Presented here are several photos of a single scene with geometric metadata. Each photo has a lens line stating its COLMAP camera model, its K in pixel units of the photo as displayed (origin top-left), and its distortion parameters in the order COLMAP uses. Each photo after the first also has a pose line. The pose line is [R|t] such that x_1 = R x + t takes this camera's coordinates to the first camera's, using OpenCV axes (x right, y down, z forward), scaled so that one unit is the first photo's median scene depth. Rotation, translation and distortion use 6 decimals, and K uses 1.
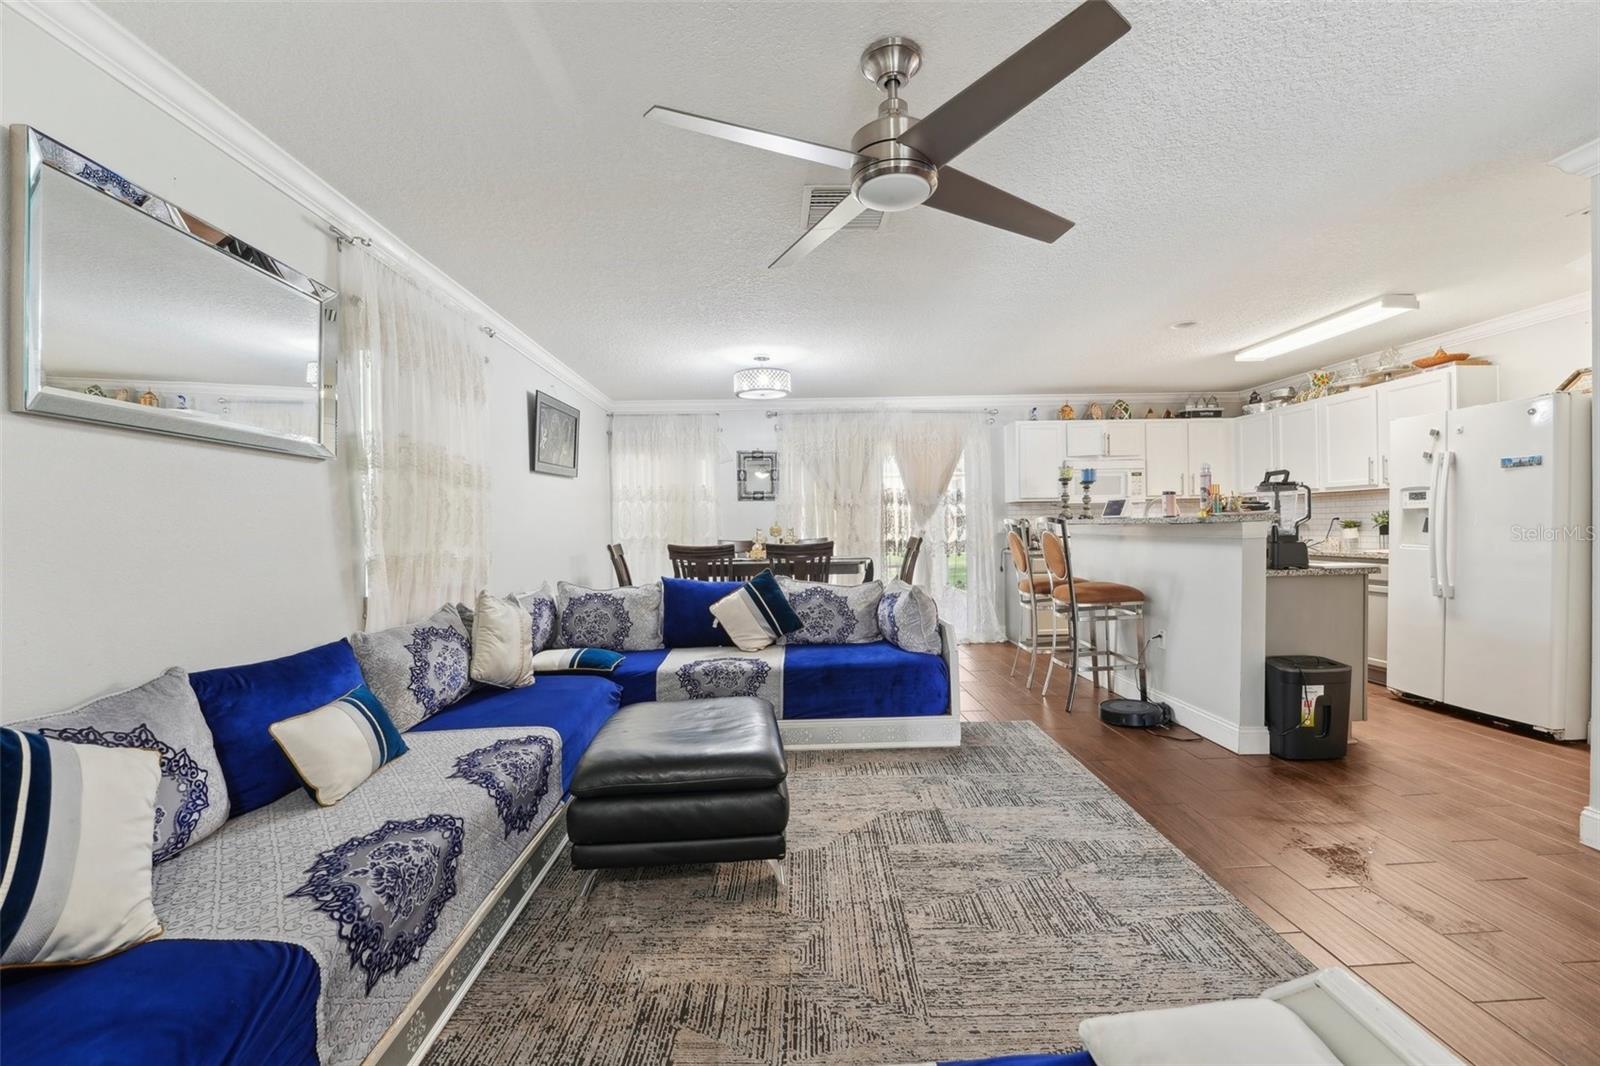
lens RADIAL K [[660.7, 0, 795.0], [0, 660.7, 538.9], [0, 0, 1]] dist [-0.031065, 0.004417]
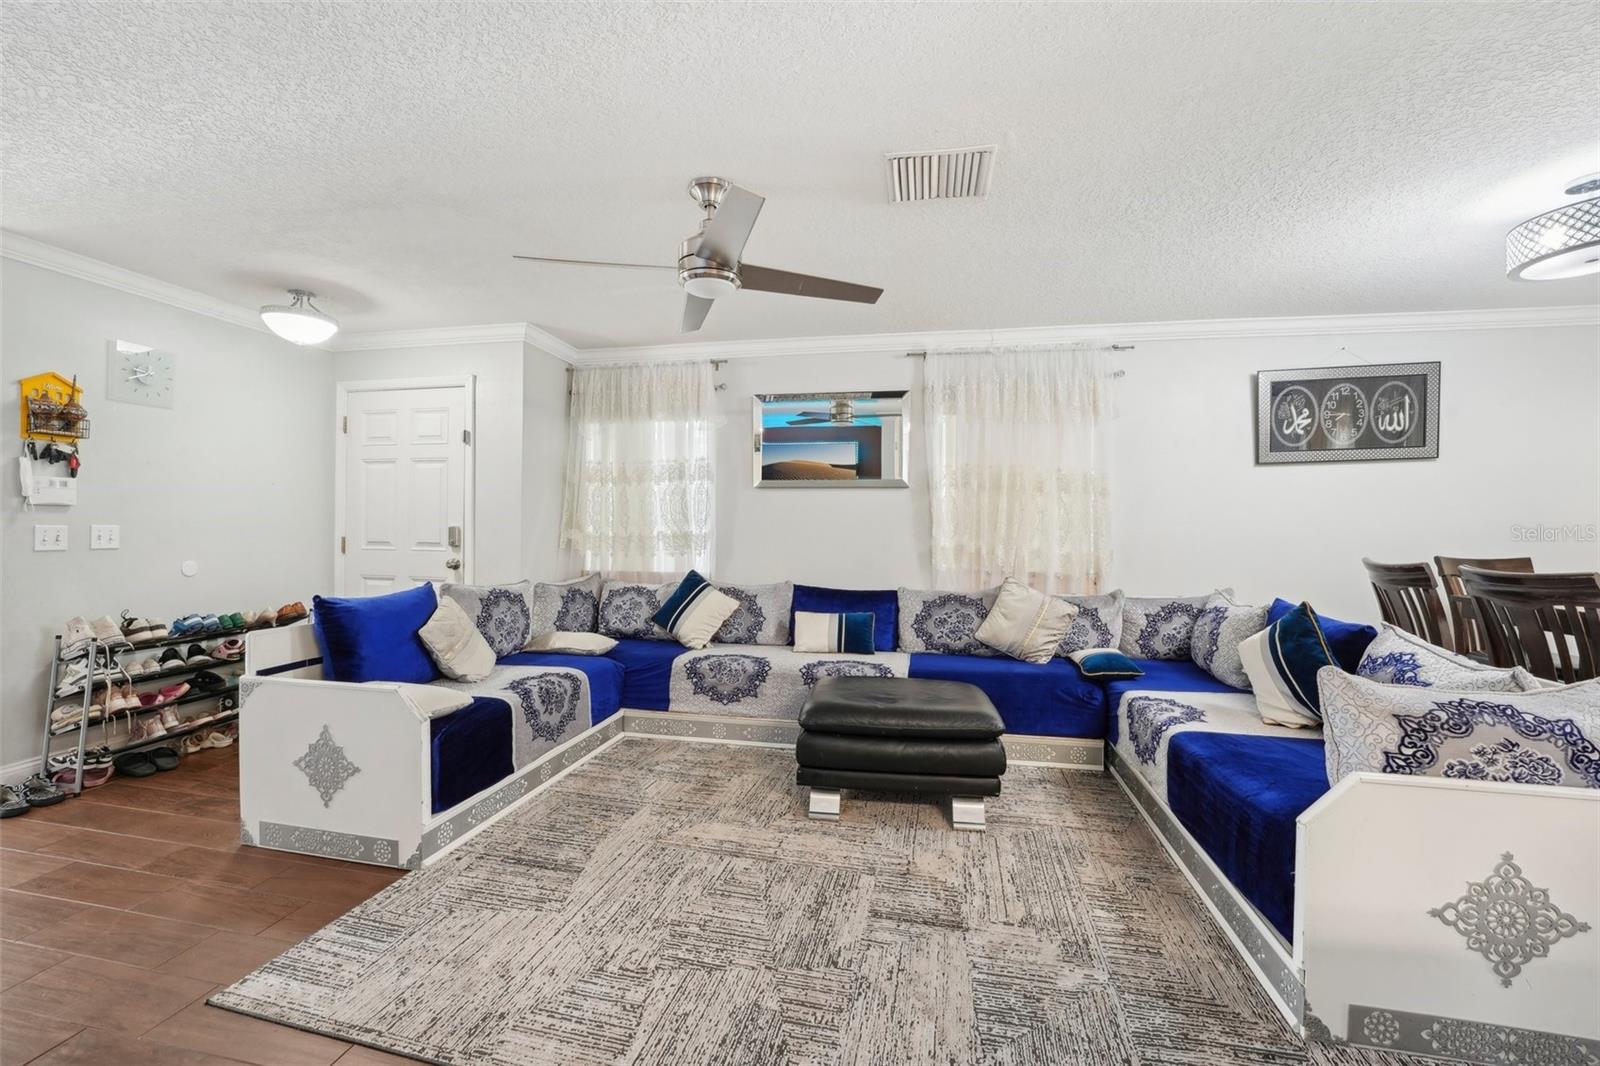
lens RADIAL K [[651.0, 0, 795.3], [0, 651.0, 532.2], [0, 0, 1]] dist [-0.024363, 0.000669]
pose [[-0.216559, 0.022905, -0.976001, 0.736940], [-0.021142, 0.999380, 0.028144, -0.030566], [0.976041, 0.026730, -0.215941, 0.754285]]
